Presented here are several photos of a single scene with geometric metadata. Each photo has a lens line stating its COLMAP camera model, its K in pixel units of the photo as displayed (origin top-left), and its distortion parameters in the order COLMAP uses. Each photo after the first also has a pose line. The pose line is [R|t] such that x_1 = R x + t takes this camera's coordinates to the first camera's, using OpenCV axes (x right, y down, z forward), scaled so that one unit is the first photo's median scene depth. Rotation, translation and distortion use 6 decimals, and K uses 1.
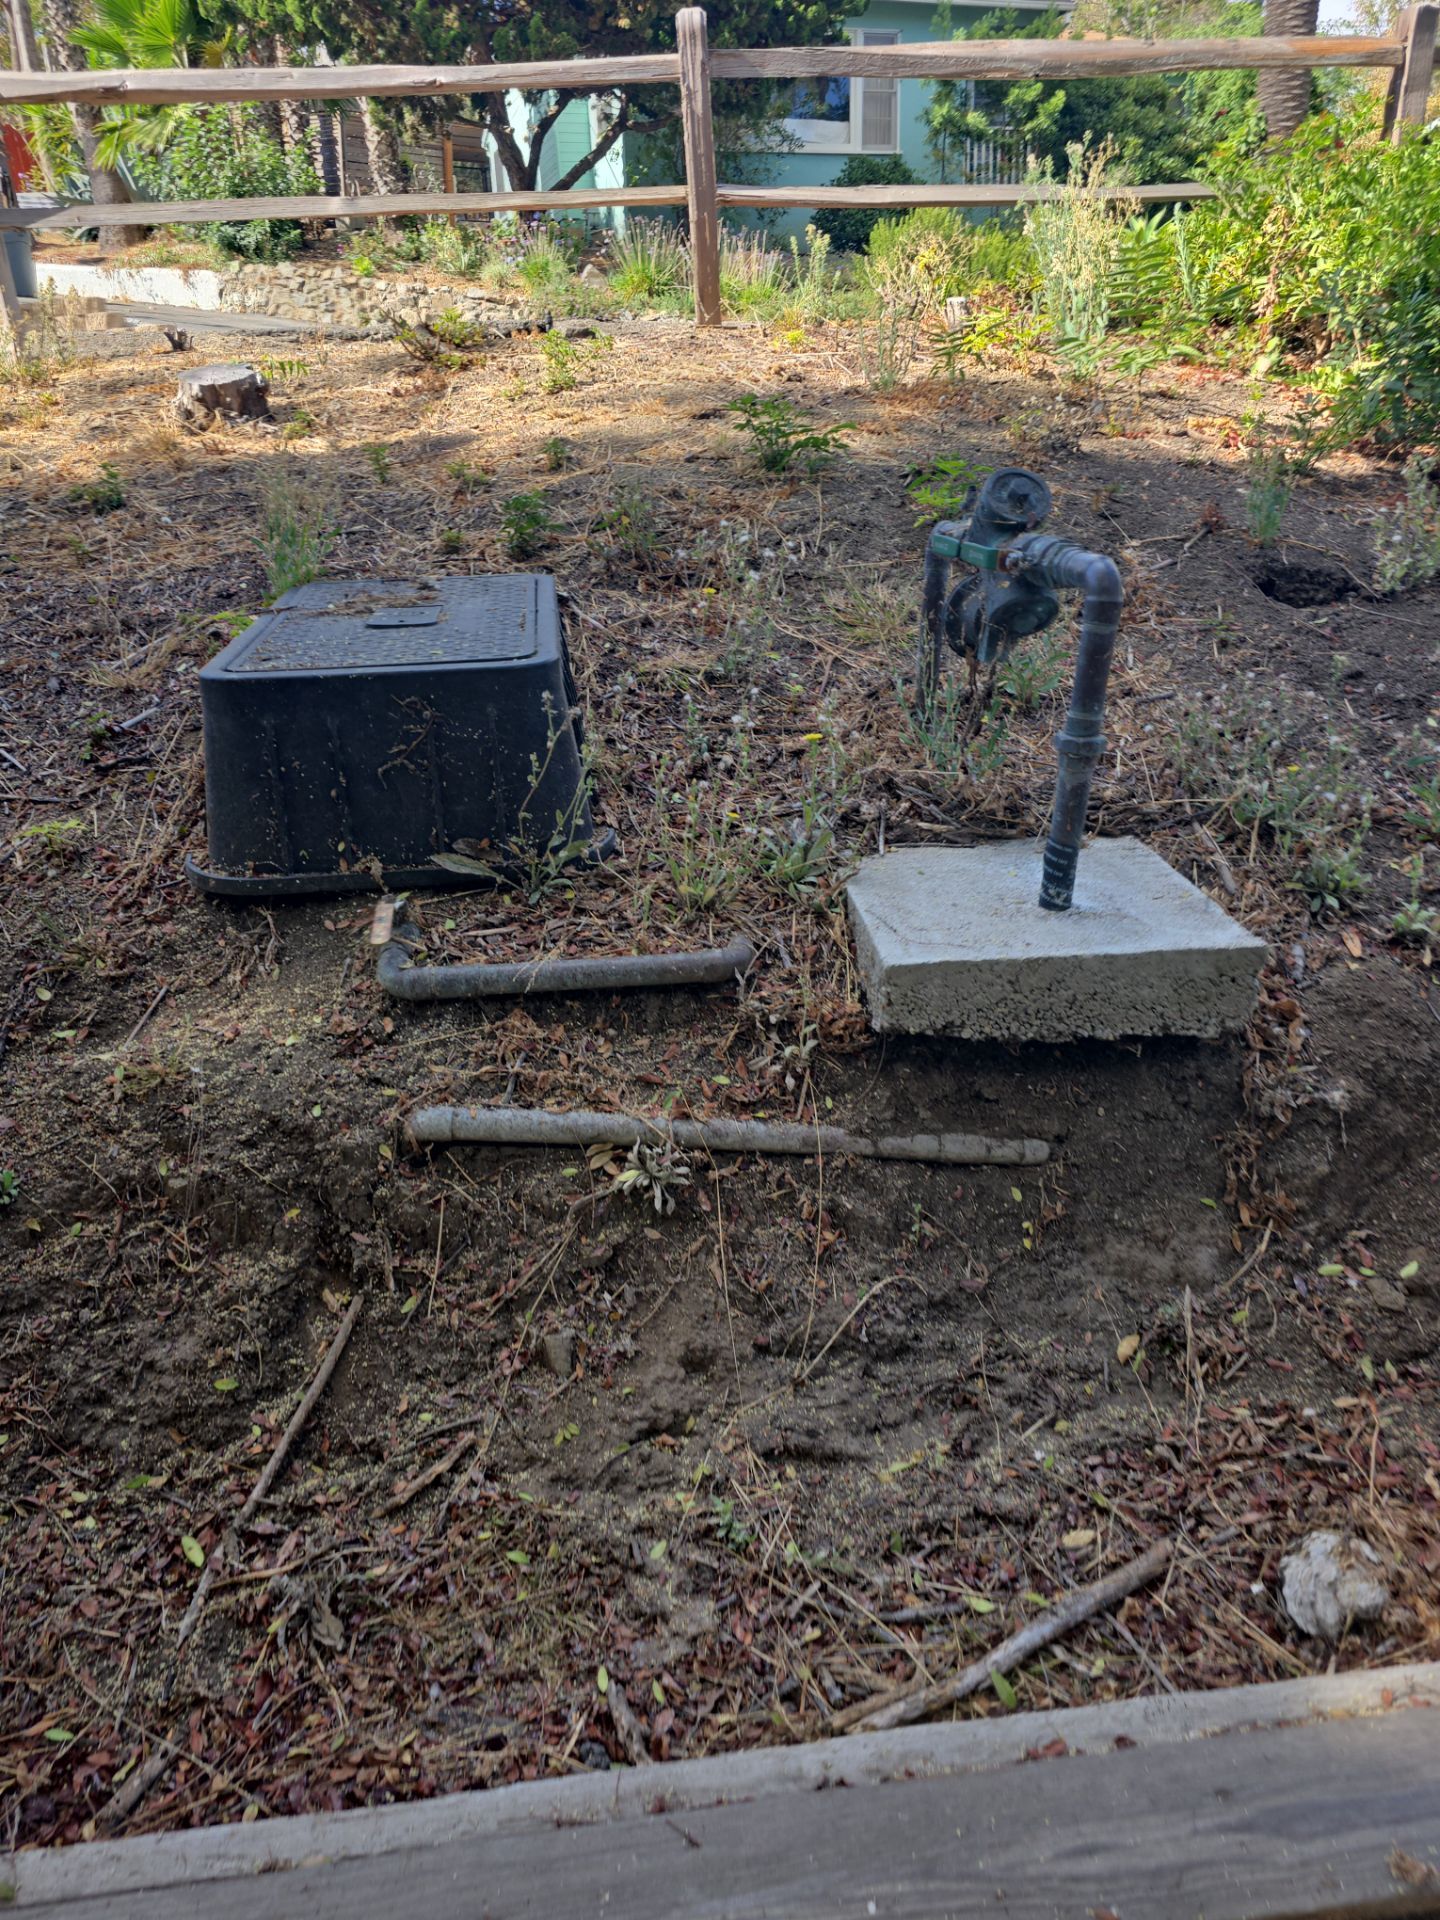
lens RADIAL K [[1384.3, 0, 657.1], [0, 1384.3, 964.2], [0, 0, 1]] dist [0.087964, -0.073512]
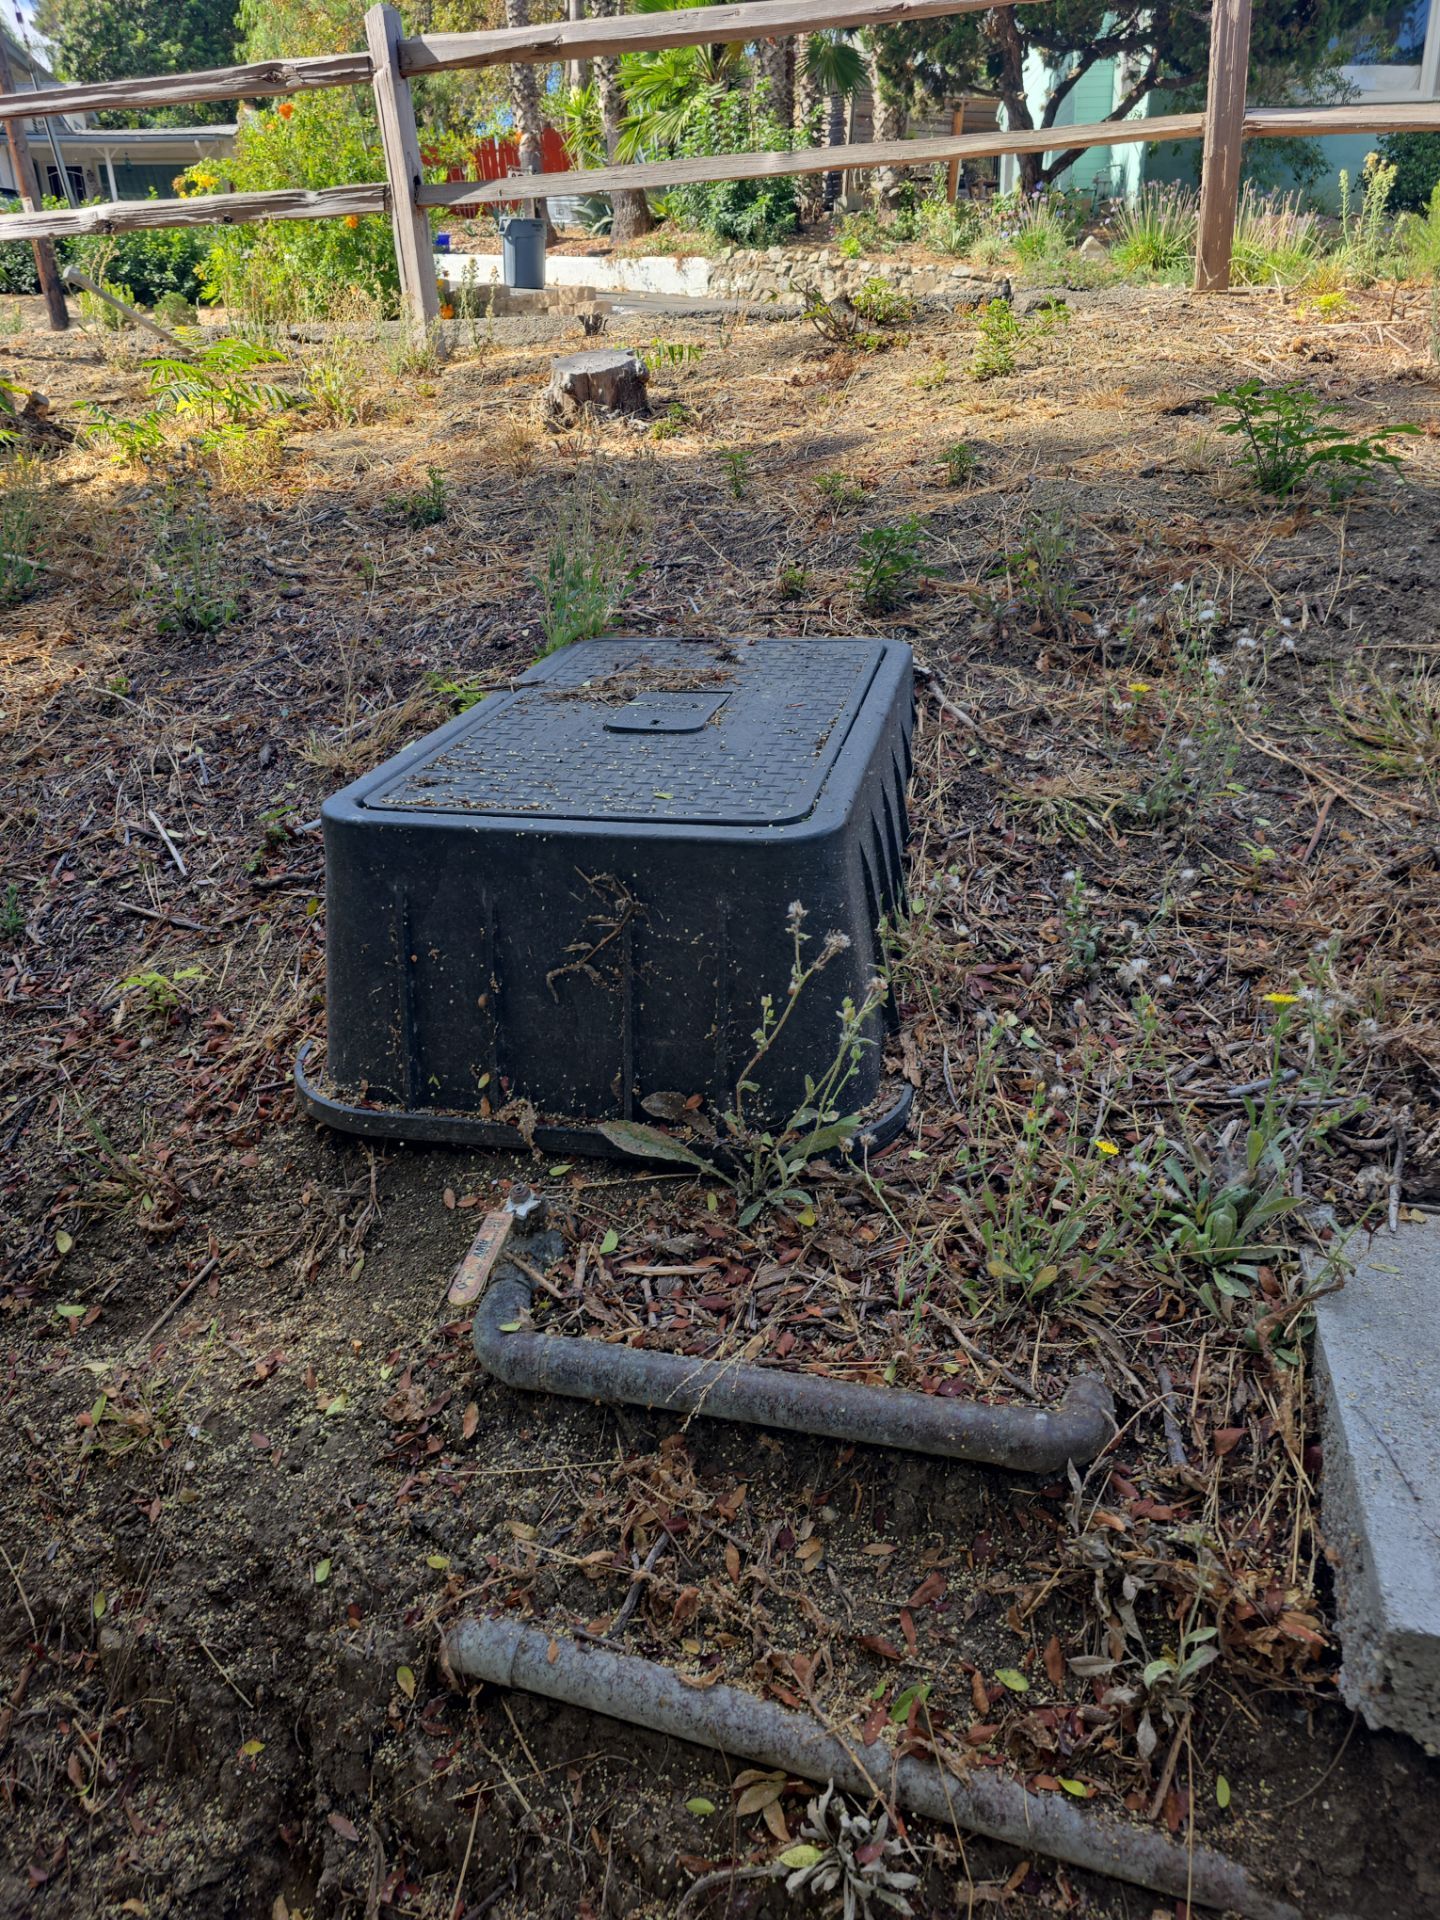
lens RADIAL K [[1284.2, 0, 687.1], [0, 1284.2, 950.6], [0, 0, 1]] dist [0.056331, -0.046624]
pose [[0.949146, 0.127383, -0.287915, 0.025300], [-0.118302, 0.991778, 0.048800, -0.142593], [0.291764, -0.012257, 0.956412, 0.338872]]
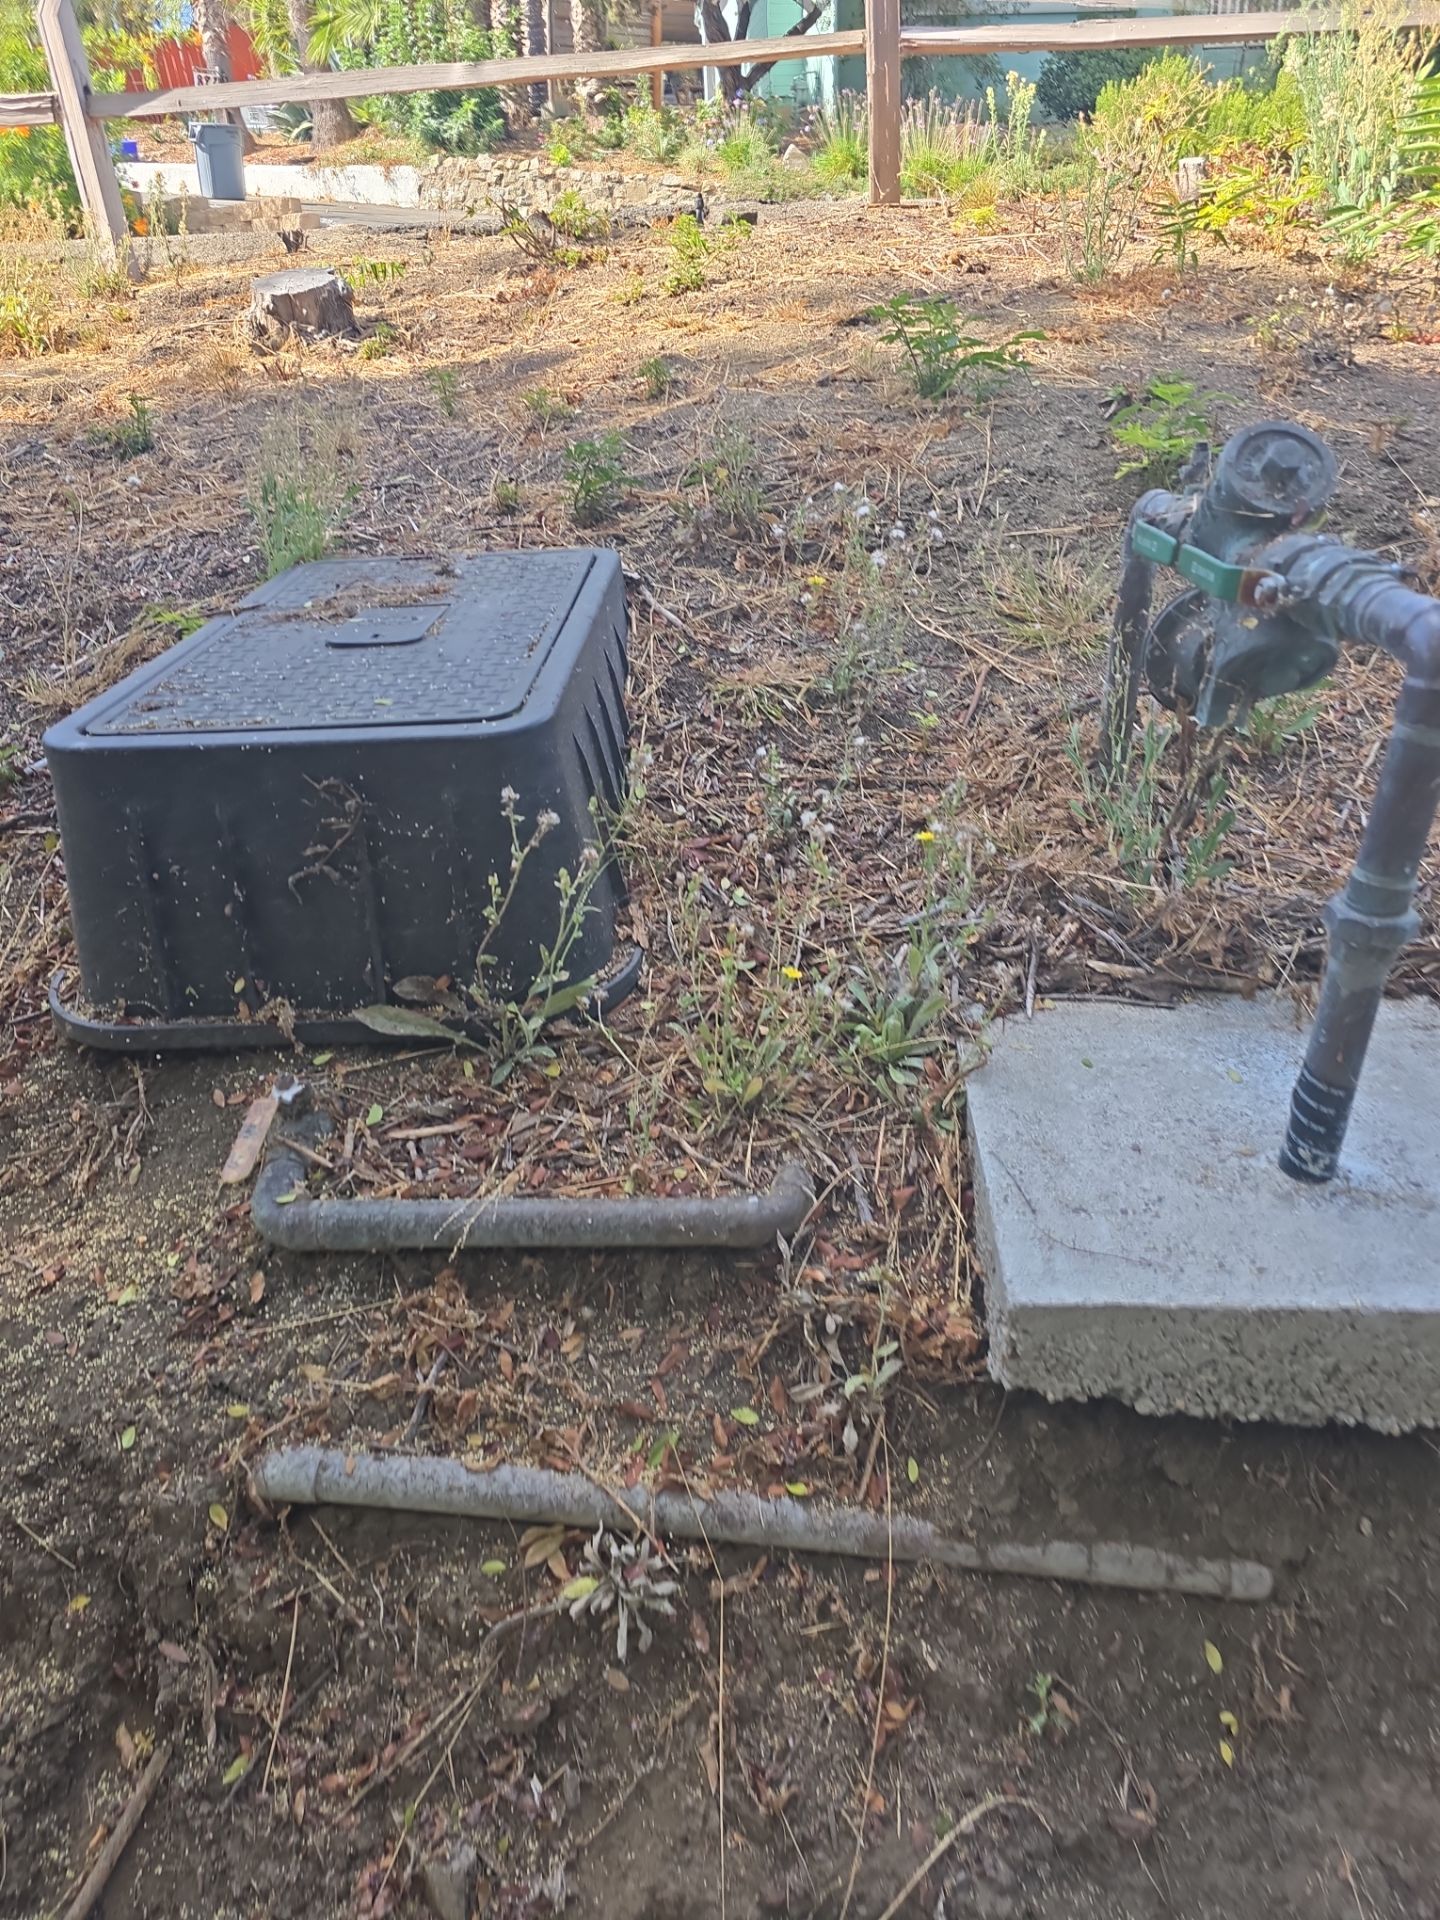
lens RADIAL K [[1265.5, 0, 699.8], [0, 1265.5, 936.8], [0, 0, 1]] dist [0.066499, -0.055453]
pose [[0.991798, 0.040636, -0.121184, 0.061465], [-0.029999, 0.995638, 0.088344, -0.131667], [0.124246, -0.083984, 0.988691, 0.300199]]
